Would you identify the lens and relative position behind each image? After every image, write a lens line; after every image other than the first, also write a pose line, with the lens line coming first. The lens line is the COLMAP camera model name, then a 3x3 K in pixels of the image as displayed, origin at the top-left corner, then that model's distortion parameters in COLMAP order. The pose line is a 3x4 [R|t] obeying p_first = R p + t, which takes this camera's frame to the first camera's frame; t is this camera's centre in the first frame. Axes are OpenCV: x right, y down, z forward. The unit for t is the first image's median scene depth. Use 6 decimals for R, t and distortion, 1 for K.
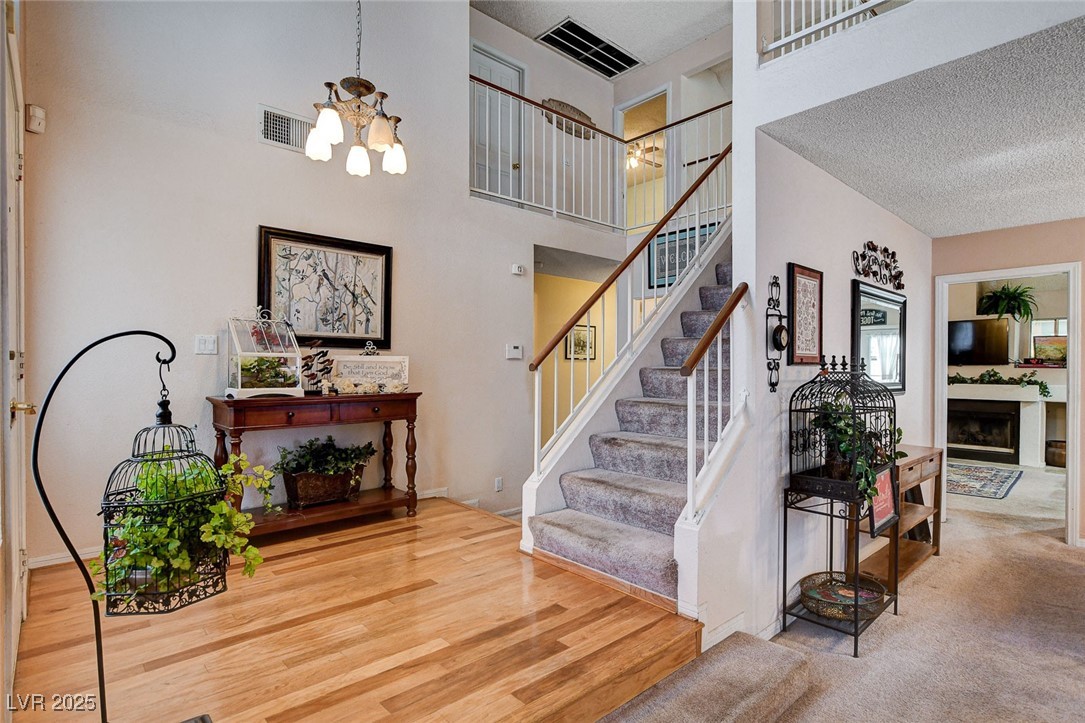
lens RADIAL K [[548.4, 0, 545.4], [0, 548.4, 369.0], [0, 0, 1]] dist [-0.006952, 0.000616]
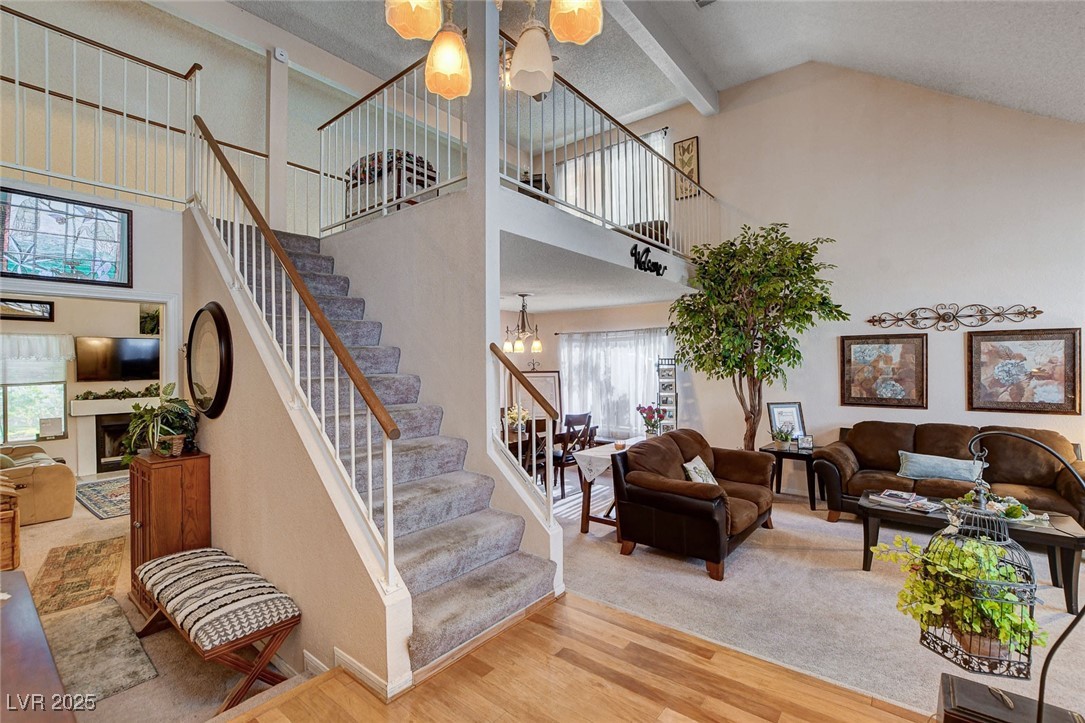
lens RADIAL K [[478.8, 0, 551.7], [0, 478.8, 363.6], [0, 0, 1]] dist [-0.024531, 0.003955]
pose [[-0.162115, -0.003356, 0.986766, -0.545277], [0.007043, 0.999965, 0.004558, -0.079067], [-0.986747, 0.007689, -0.162086, 0.728900]]
